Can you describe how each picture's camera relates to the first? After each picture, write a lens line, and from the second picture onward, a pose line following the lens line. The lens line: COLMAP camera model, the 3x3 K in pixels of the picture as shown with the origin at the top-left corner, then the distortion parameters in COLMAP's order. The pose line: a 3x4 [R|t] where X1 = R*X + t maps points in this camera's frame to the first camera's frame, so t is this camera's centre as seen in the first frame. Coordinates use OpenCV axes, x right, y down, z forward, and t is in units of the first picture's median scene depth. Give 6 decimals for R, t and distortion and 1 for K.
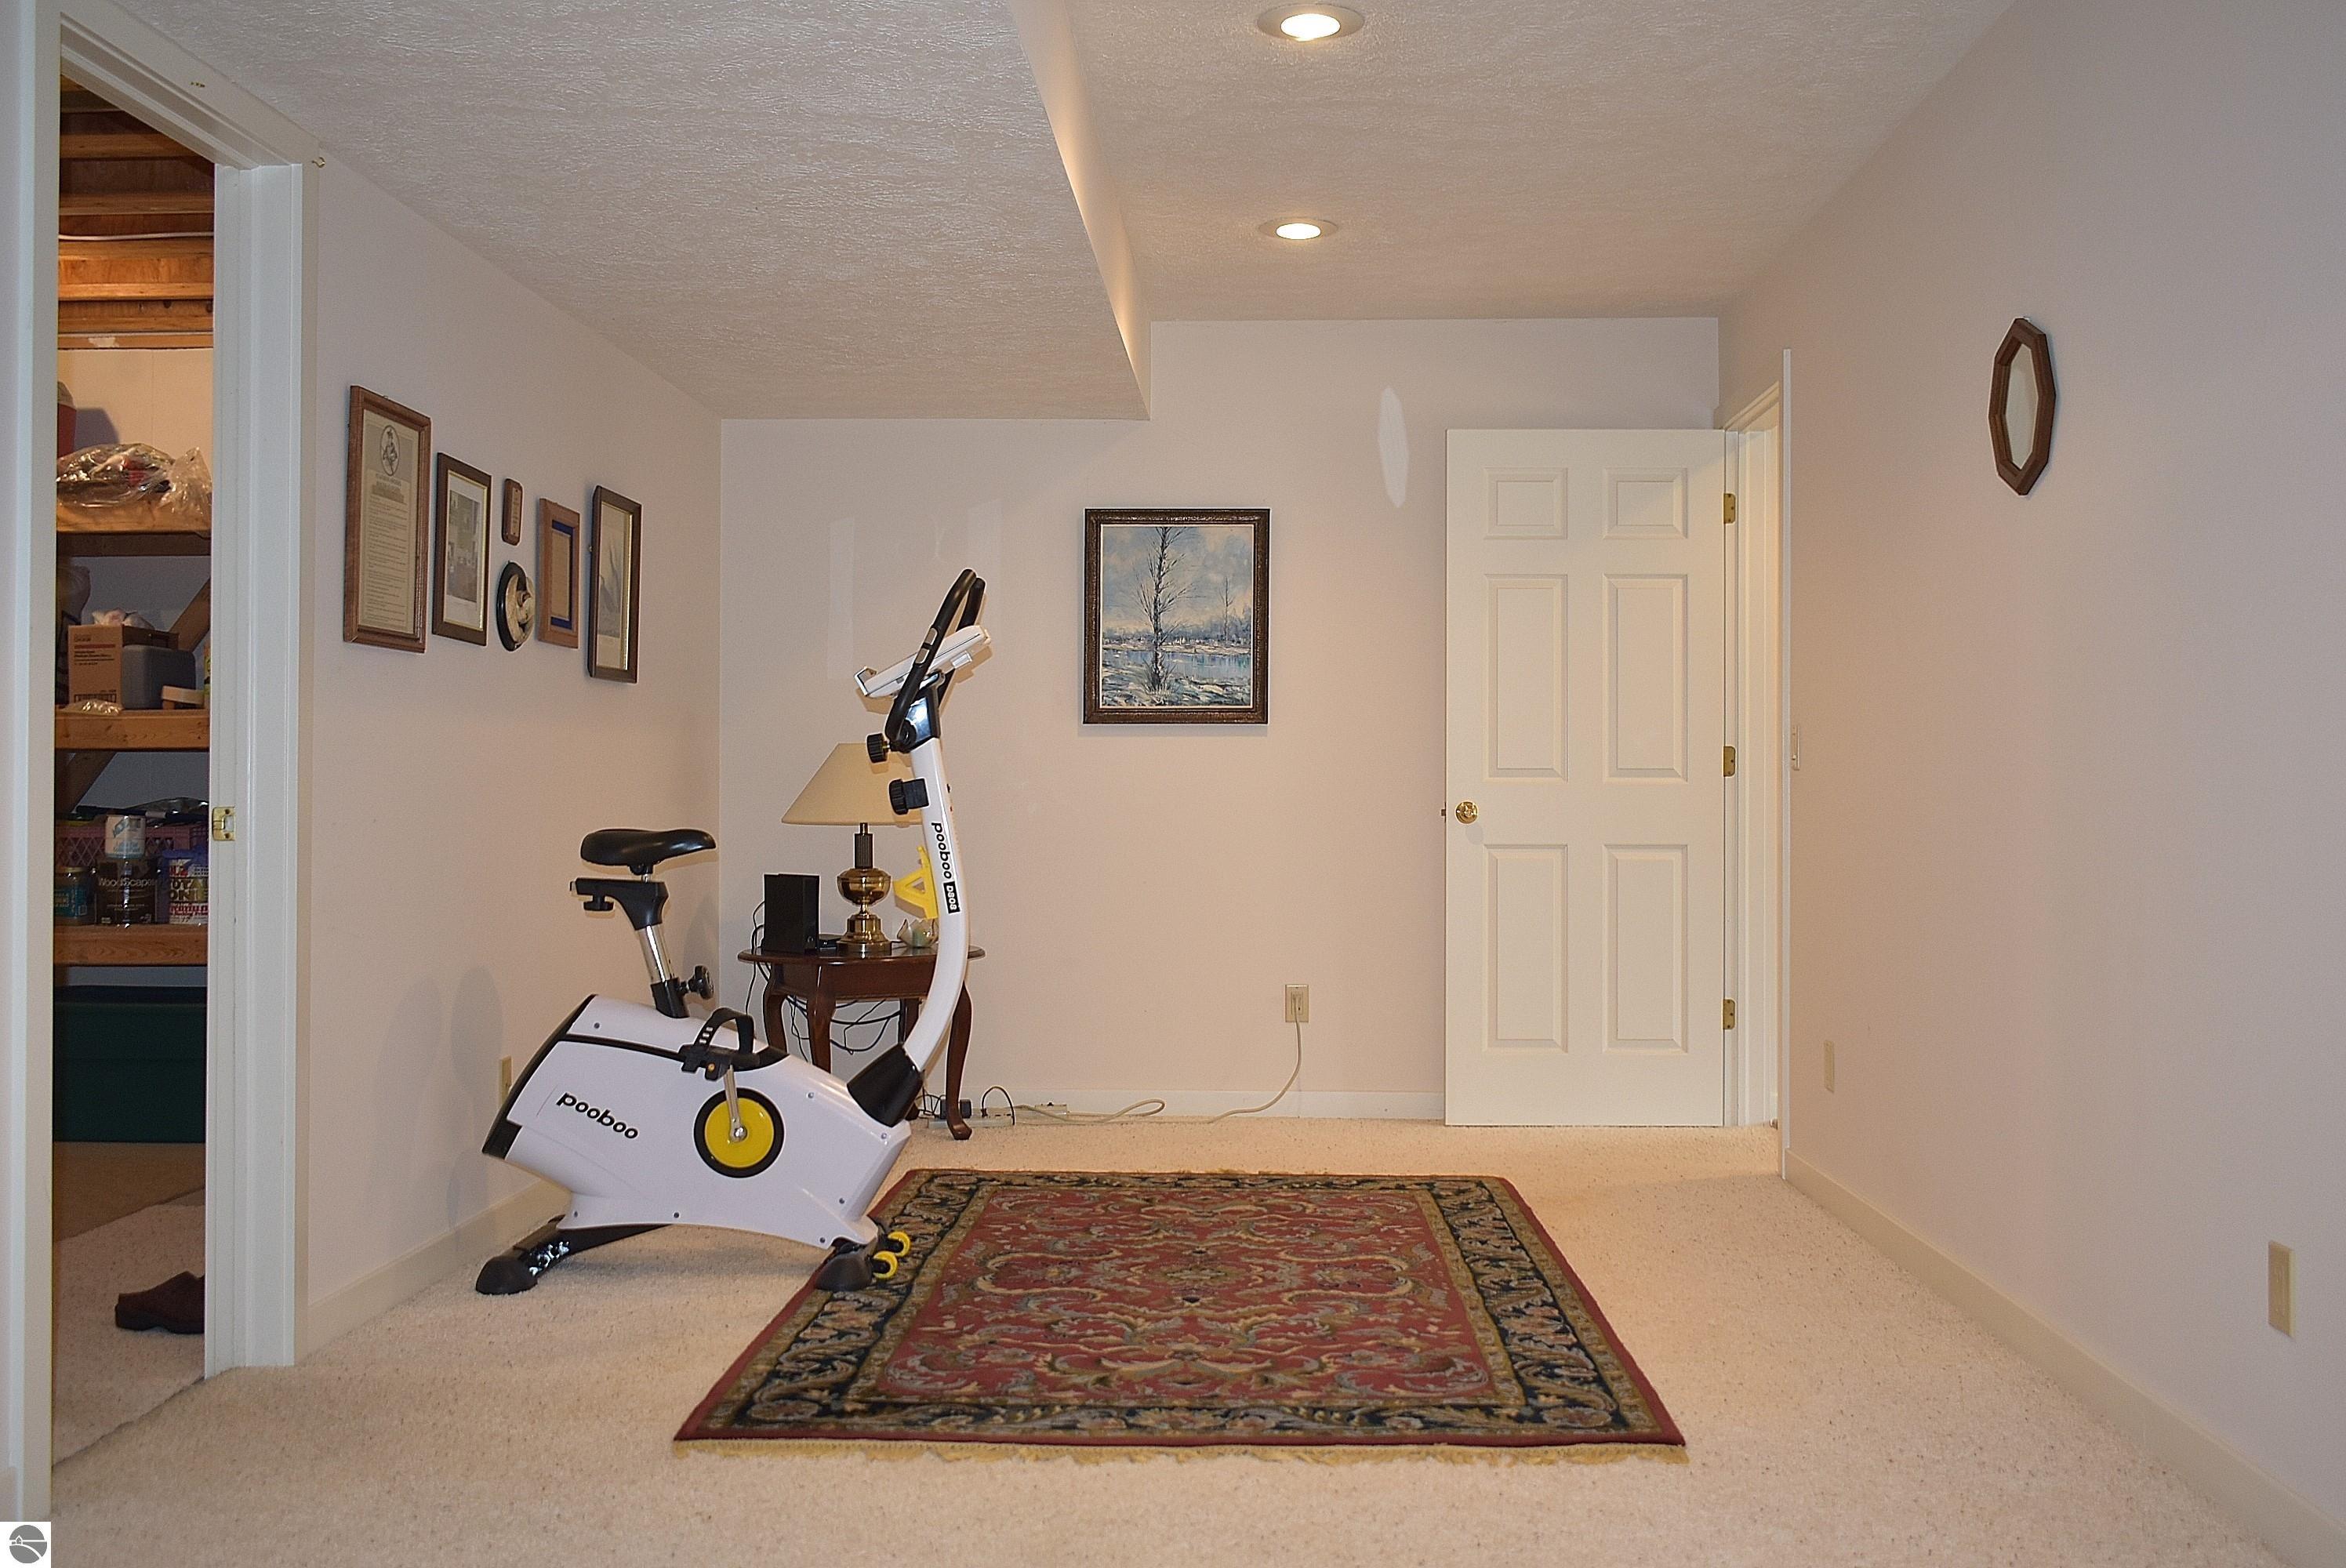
lens RADIAL K [[2279.9, 0, 1173.0], [0, 2279.9, 784.0], [0, 0, 1]] dist [-0.053028, 0.003822]
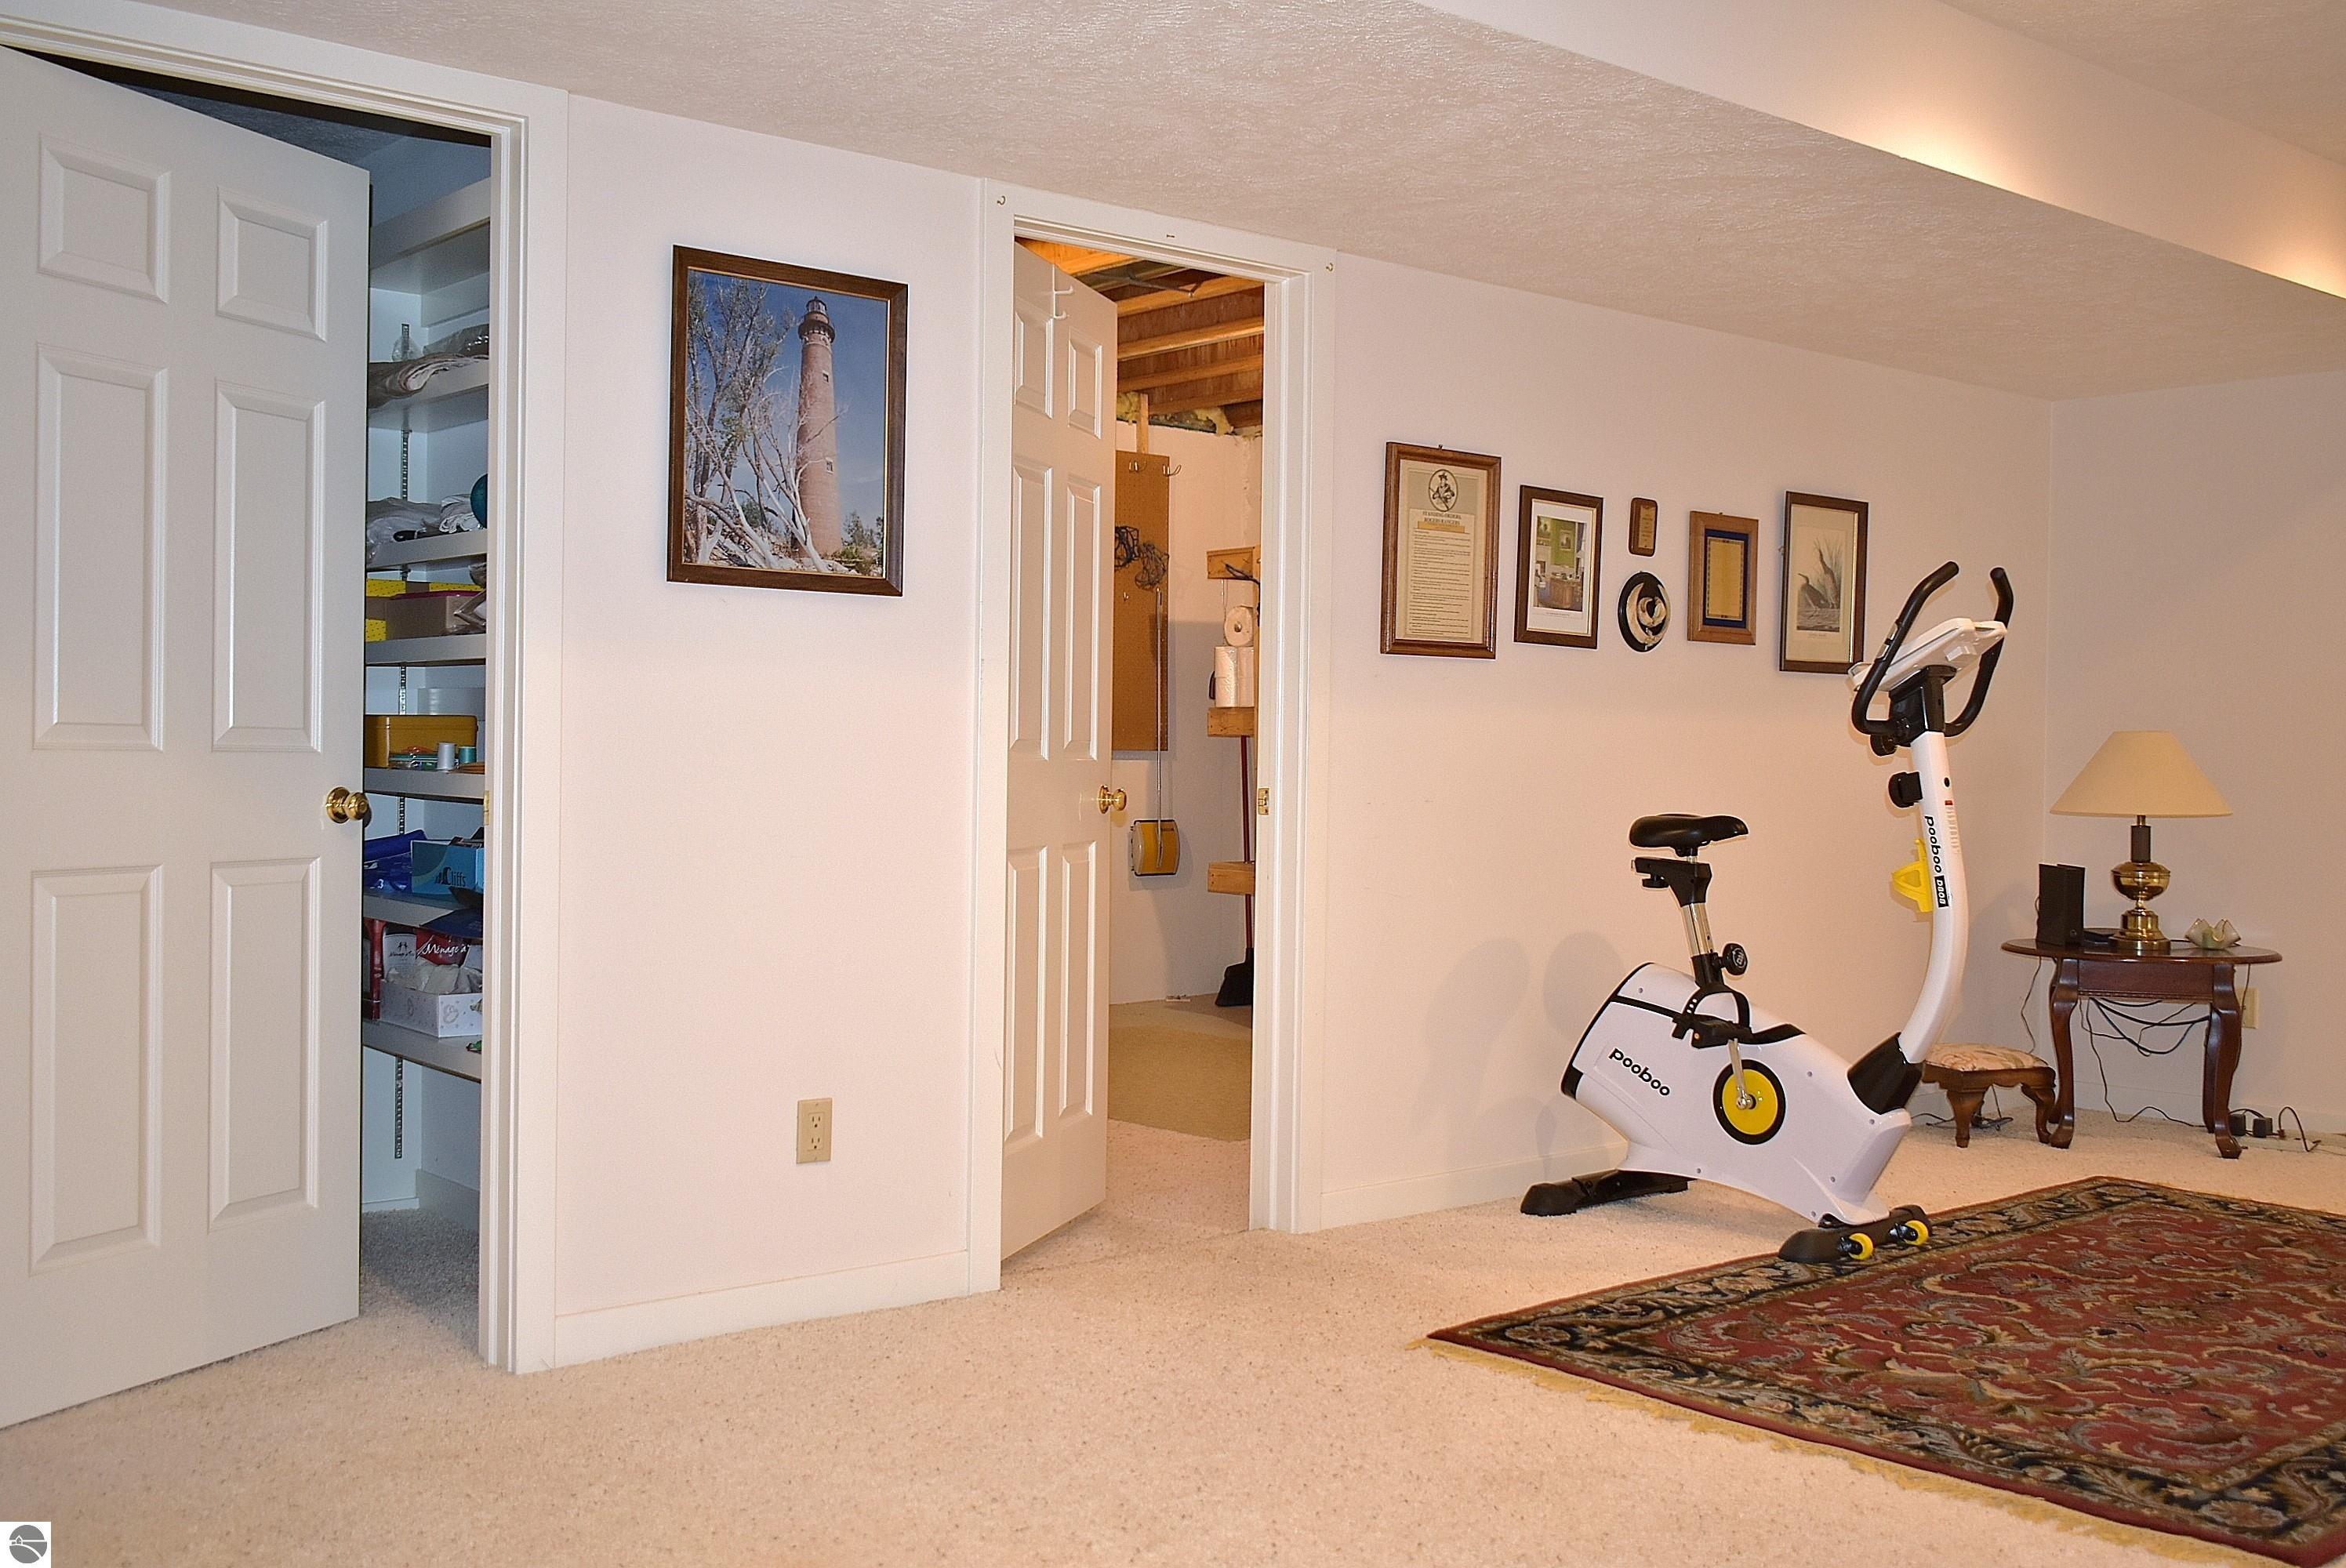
lens RADIAL K [[2279.9, 0, 1173.0], [0, 2279.9, 784.0], [0, 0, 1]] dist [-0.053028, 0.003822]
pose [[0.669217, 0.017964, -0.742850, 0.412095], [-0.009418, 0.999832, 0.015694, -0.009662], [0.743008, -0.003507, 0.669274, 0.085614]]
